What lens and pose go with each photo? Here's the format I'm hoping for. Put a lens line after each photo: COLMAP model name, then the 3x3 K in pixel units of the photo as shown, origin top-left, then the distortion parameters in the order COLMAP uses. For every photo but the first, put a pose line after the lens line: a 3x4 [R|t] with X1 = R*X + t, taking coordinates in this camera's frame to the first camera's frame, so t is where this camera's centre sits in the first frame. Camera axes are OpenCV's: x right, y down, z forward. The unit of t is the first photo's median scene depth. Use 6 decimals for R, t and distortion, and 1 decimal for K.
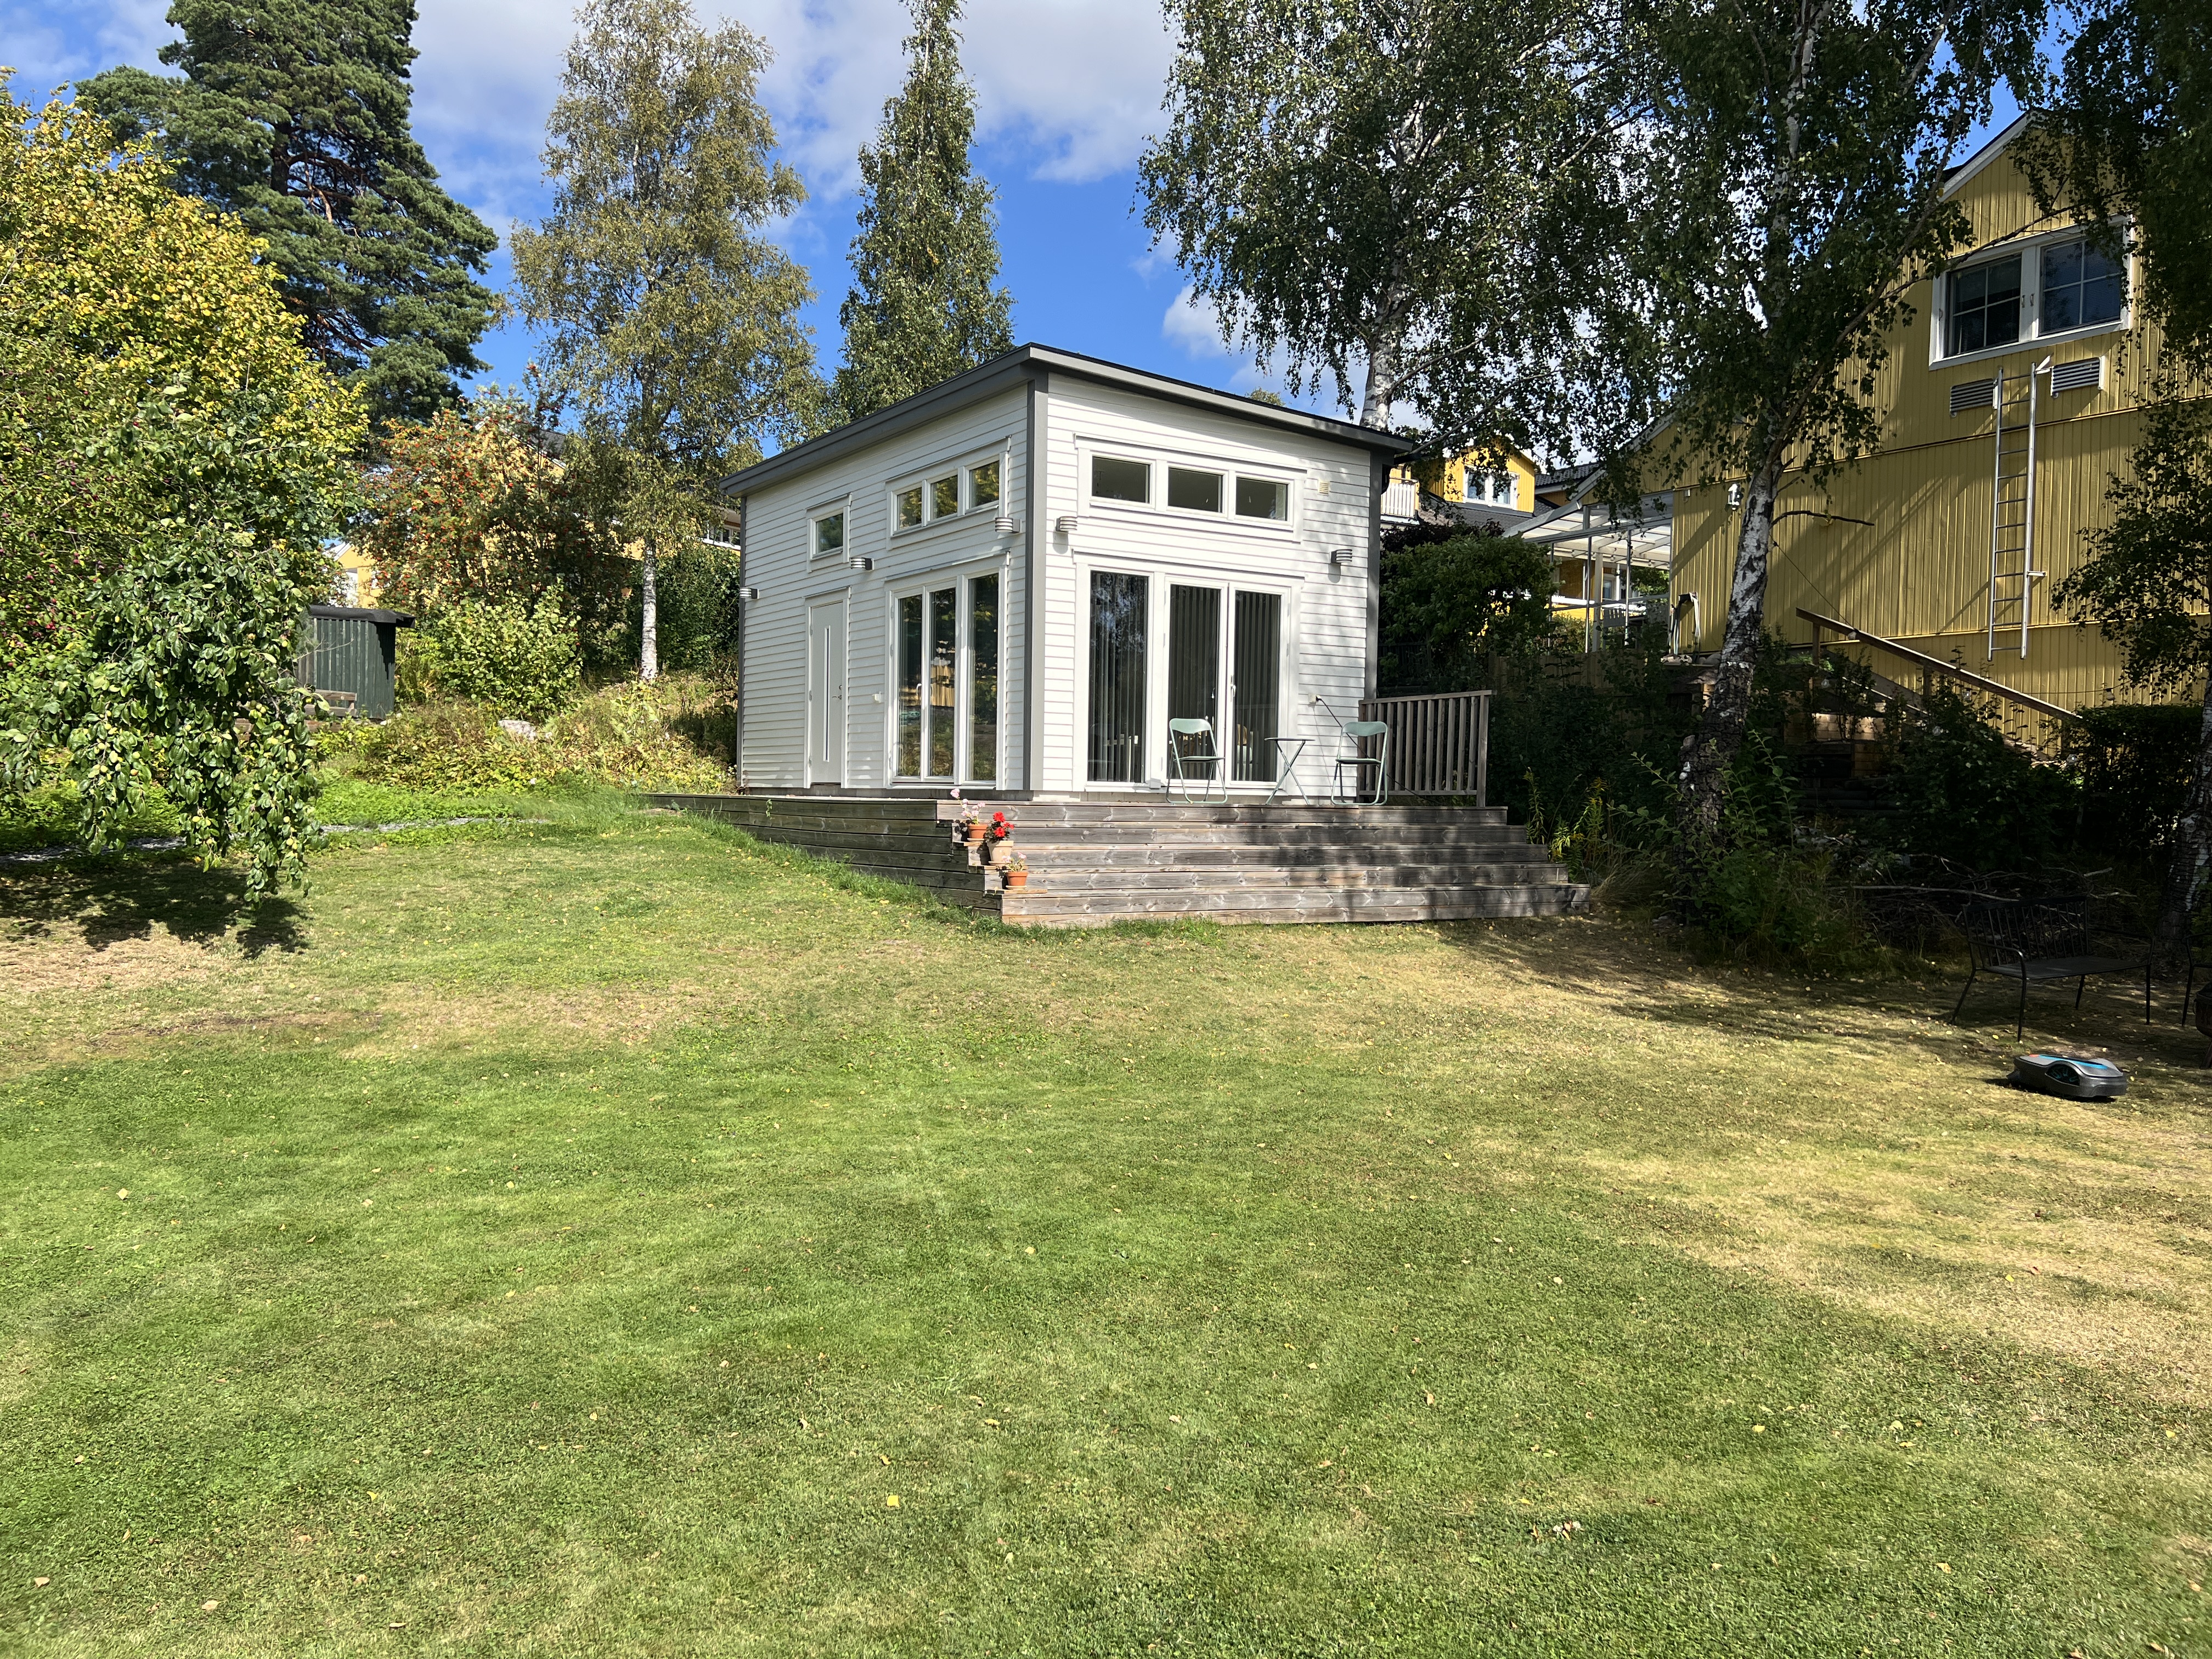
lens RADIAL K [[1665.1, 0, 1103.1], [0, 1665.1, 838.1], [0, 0, 1]] dist [0.015195, -0.002464]
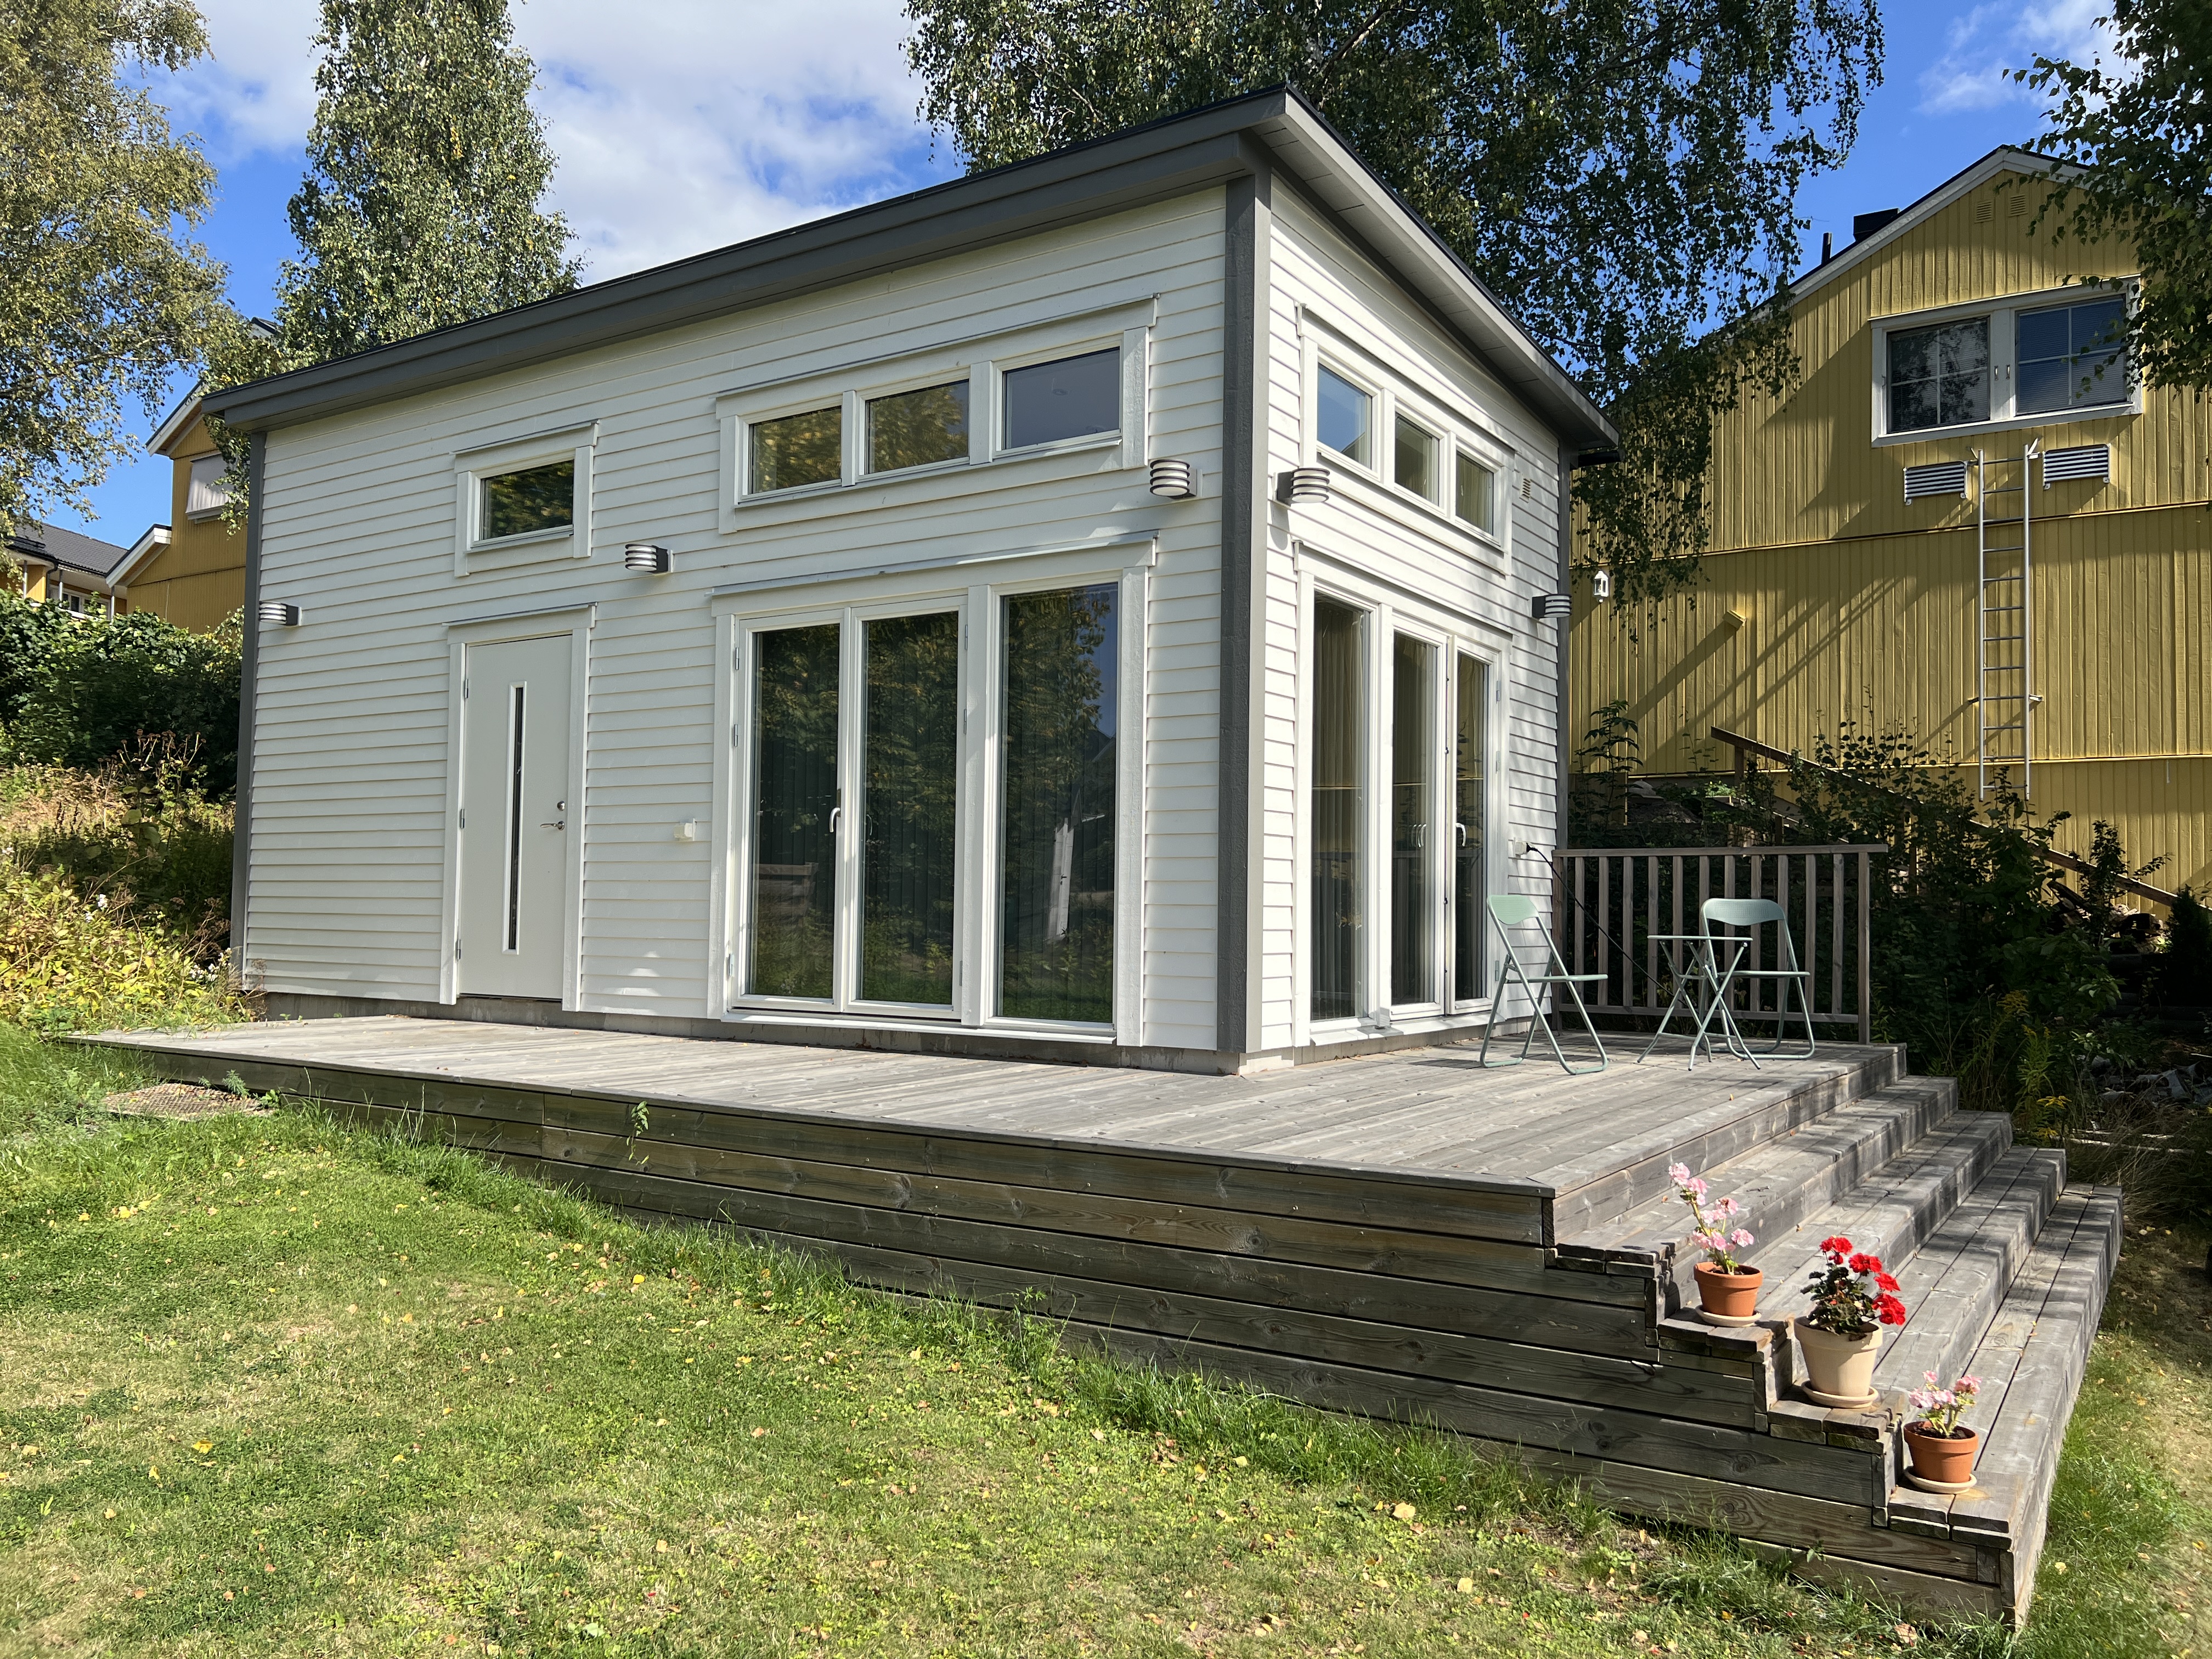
lens RADIAL K [[1665.1, 0, 1111.6], [0, 1665.1, 826.0], [0, 0, 1]] dist [0.015195, -0.002464]
pose [[0.907718, 0.015227, 0.419305, -0.230803], [0.014202, 0.997654, -0.066975, -0.052276], [-0.419341, 0.066749, 0.905372, 0.513567]]
